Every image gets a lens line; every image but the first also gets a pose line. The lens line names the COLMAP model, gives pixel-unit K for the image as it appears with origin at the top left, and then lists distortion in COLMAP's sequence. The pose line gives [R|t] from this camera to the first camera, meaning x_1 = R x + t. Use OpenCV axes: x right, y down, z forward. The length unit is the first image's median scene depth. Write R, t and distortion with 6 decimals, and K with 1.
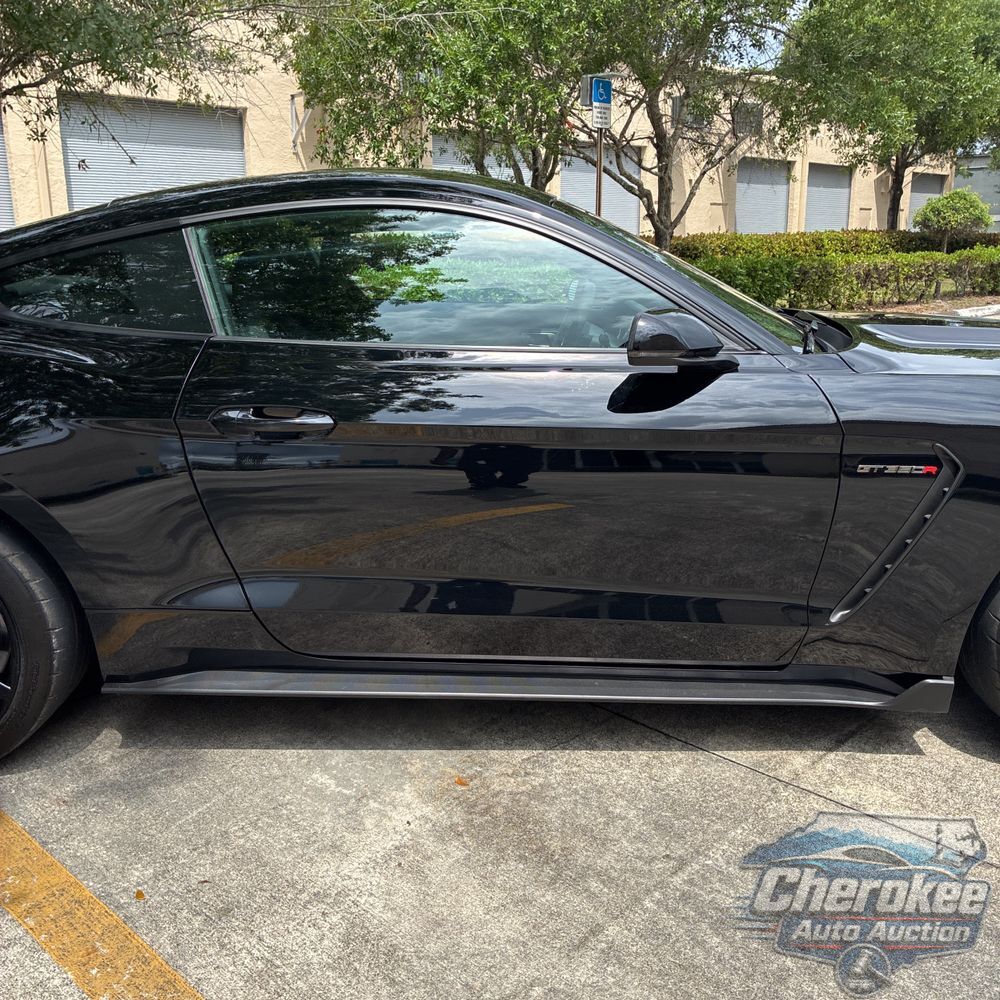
lens RADIAL K [[1018.3, 0, 498.4], [0, 1018.3, 489.0], [0, 0, 1]] dist [-0.065391, 0.172392]
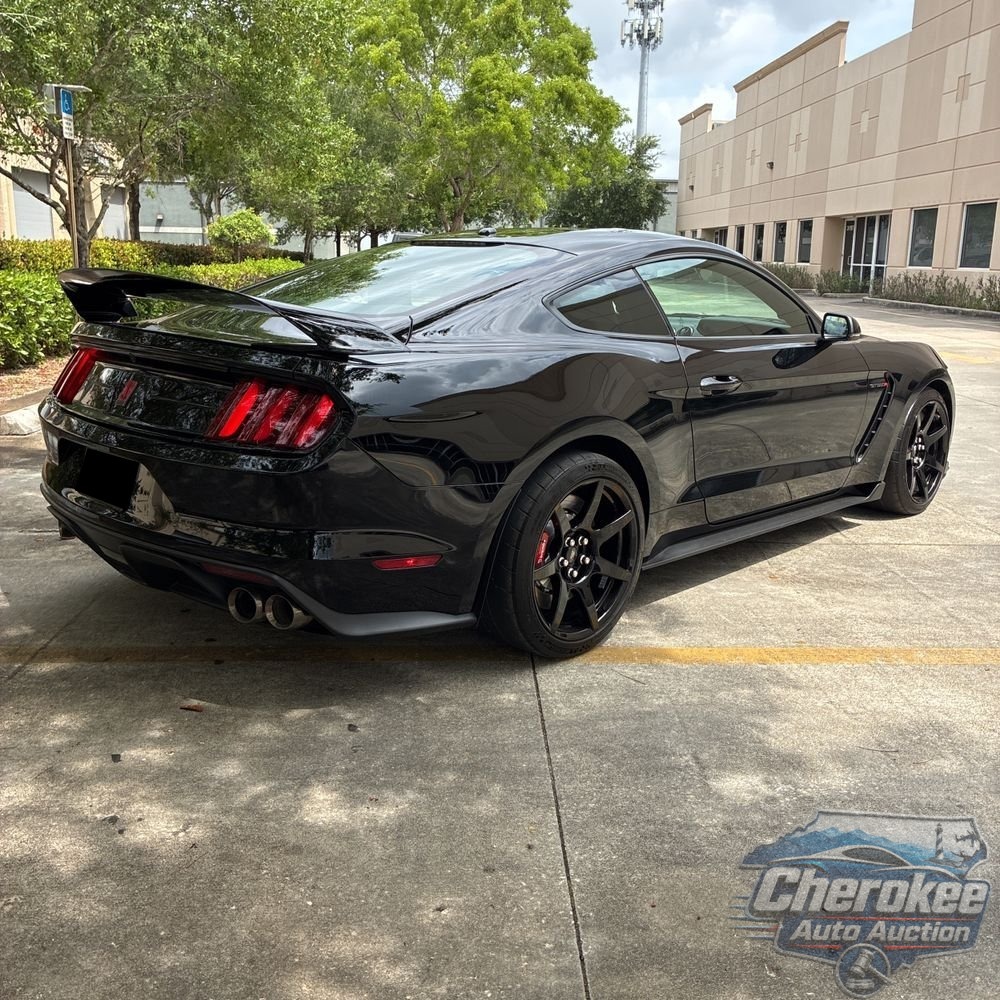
lens RADIAL K [[1018.3, 0, 500.0], [0, 1018.3, 500.0], [0, 0, 1]] dist [0.008501, 0.003506]
pose [[0.678614, -0.149362, 0.719148, -0.306325], [0.147010, 0.986914, 0.066252, -0.007012], [-0.719633, 0.060762, 0.691691, 0.016124]]
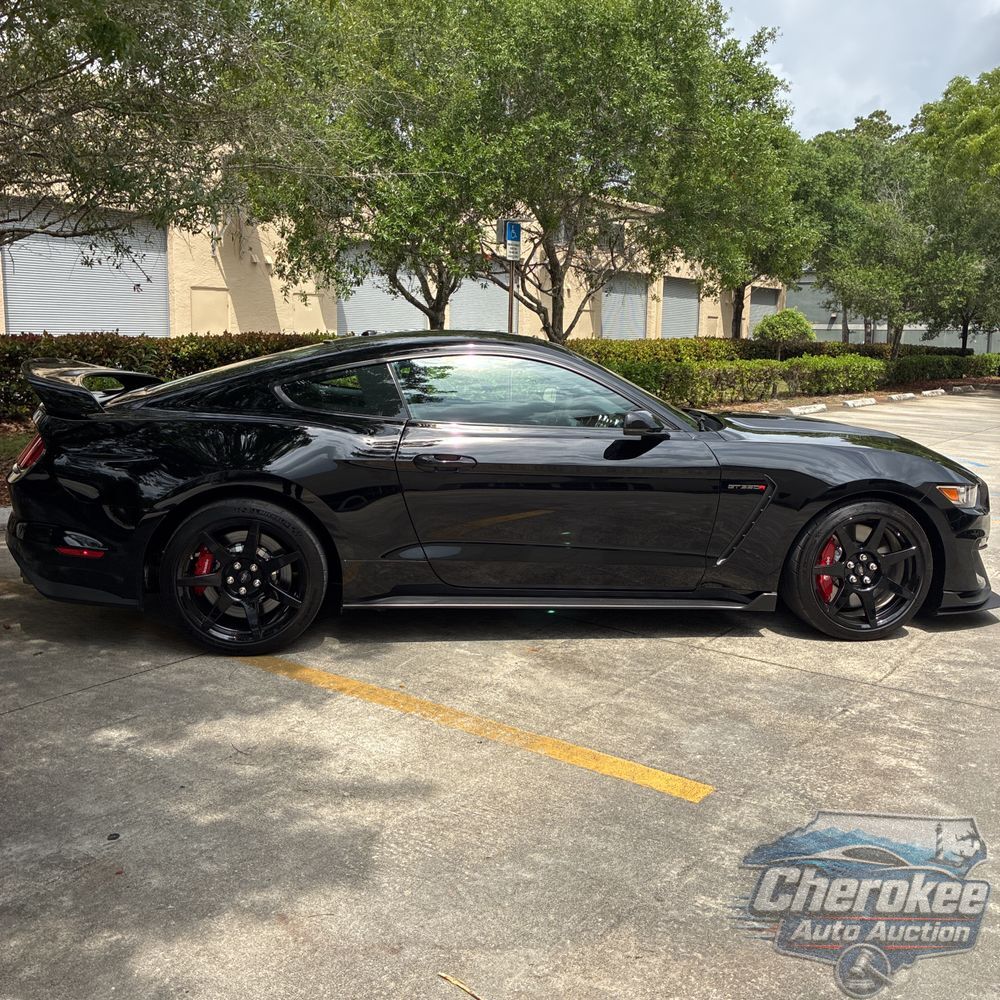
lens RADIAL K [[1013.2, 0, 505.1], [0, 1013.2, 489.9], [0, 0, 1]] dist [0.017571, -0.002758]
pose [[0.989861, 0.003884, 0.141988, -0.068105], [0.008533, 0.996195, -0.086737, 0.028363], [-0.141785, 0.087069, 0.986061, -0.170257]]
